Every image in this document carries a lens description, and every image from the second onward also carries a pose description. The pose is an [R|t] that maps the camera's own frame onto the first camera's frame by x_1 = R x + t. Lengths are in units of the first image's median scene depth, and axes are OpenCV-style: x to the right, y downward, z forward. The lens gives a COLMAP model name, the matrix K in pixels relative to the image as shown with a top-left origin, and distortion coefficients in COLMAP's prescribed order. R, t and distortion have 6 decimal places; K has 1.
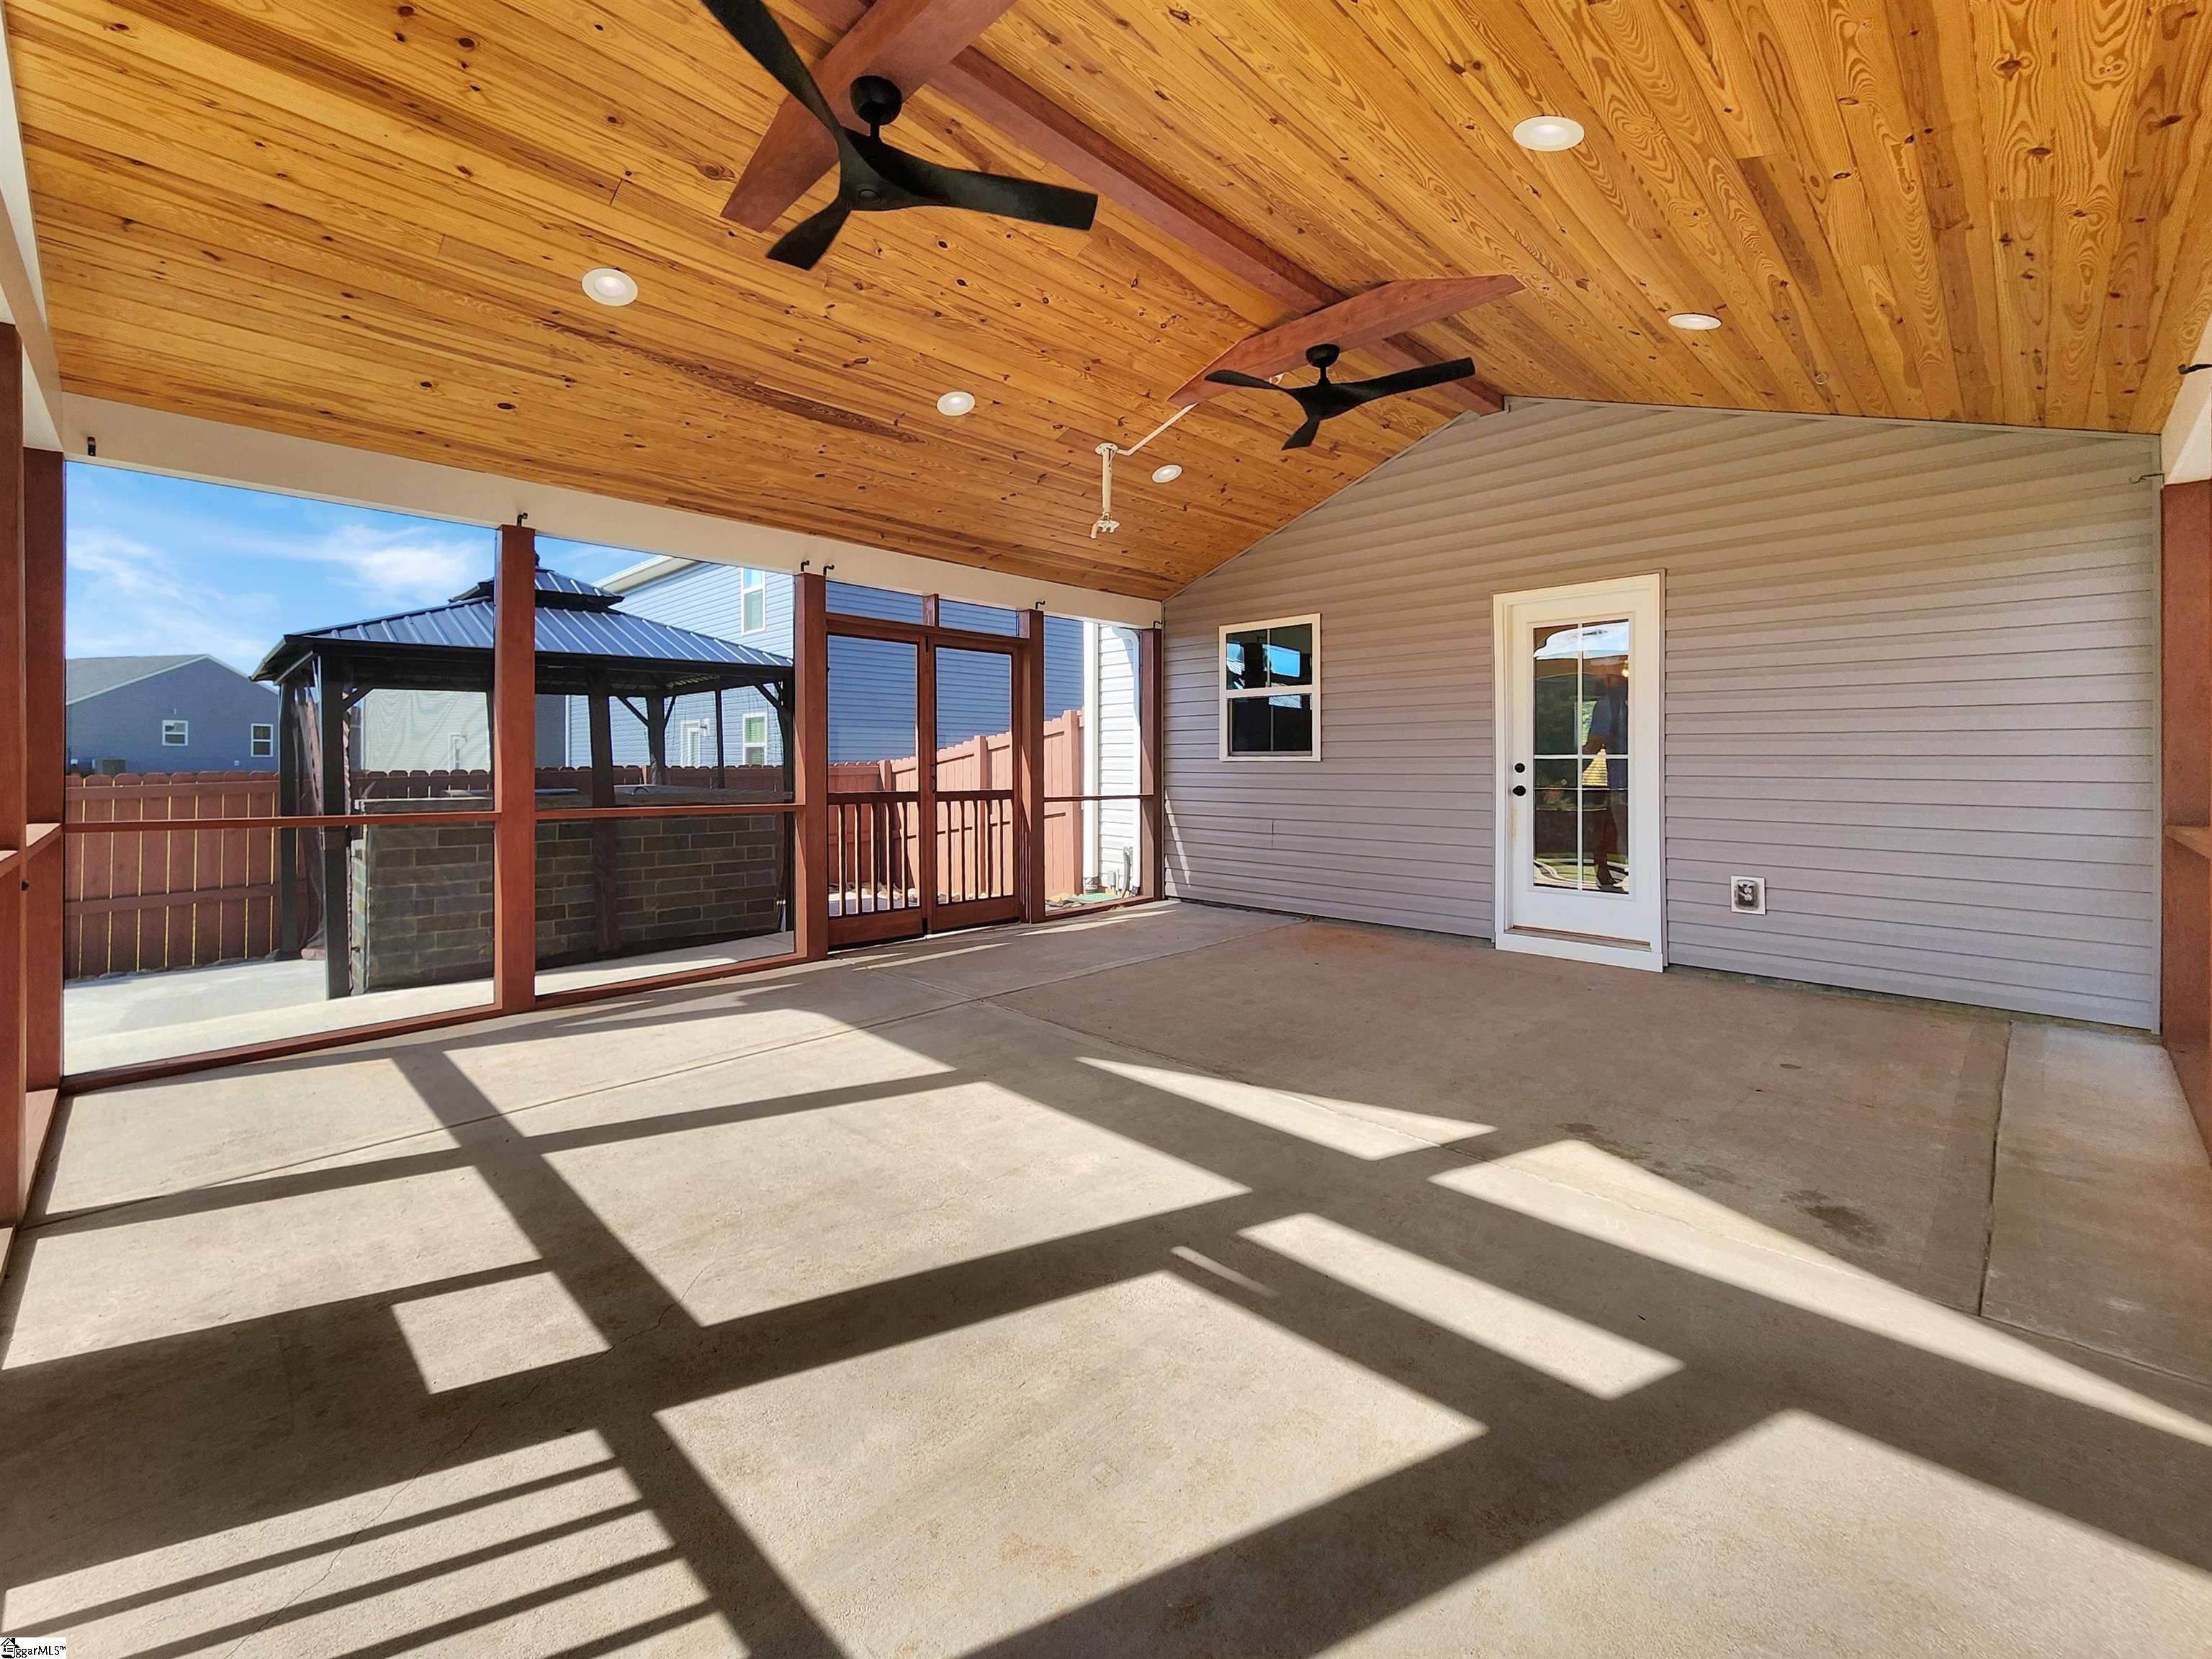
lens RADIAL K [[929.9, 0, 1106.0], [0, 929.9, 829.5], [0, 0, 1]] dist [-0.000095, 0.000002]
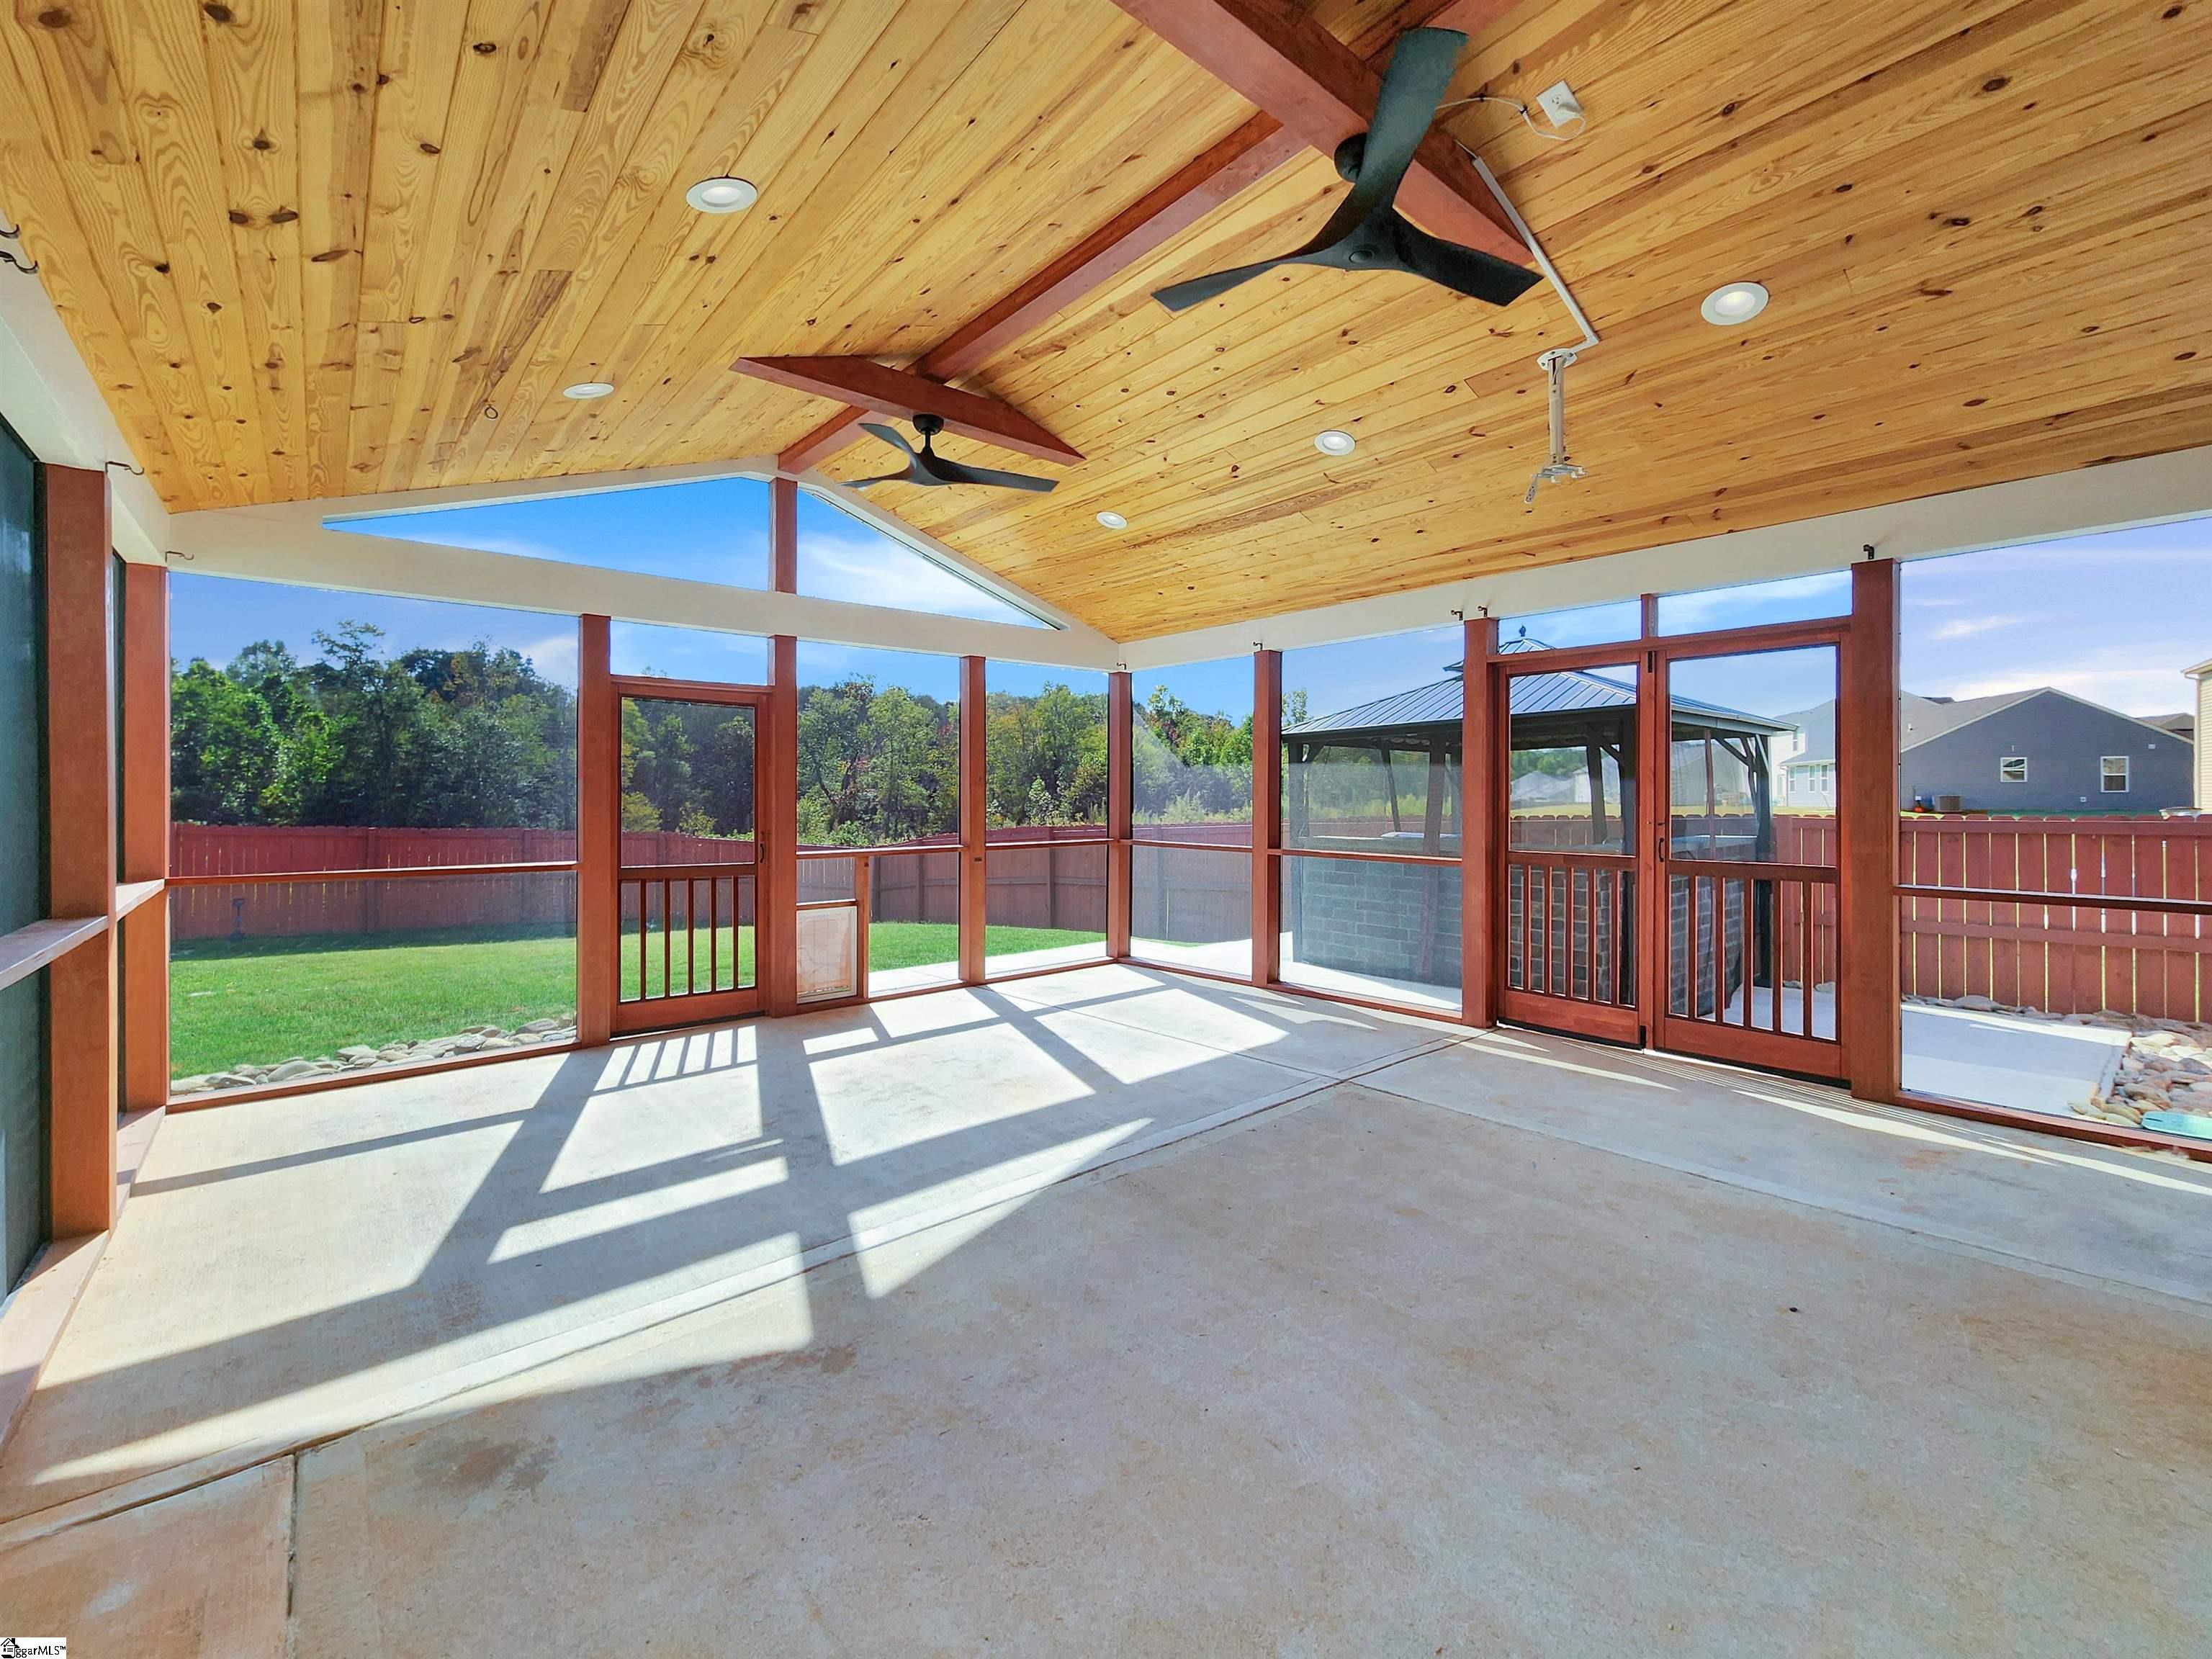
lens RADIAL K [[929.9, 0, 1106.0], [0, 929.9, 829.5], [0, 0, 1]] dist [-0.000095, 0.000002]
pose [[-0.083012, 0.034888, -0.995938, 1.339187], [-0.069150, 0.996776, 0.040681, -0.146920], [0.994147, 0.072246, -0.080332, 1.383744]]
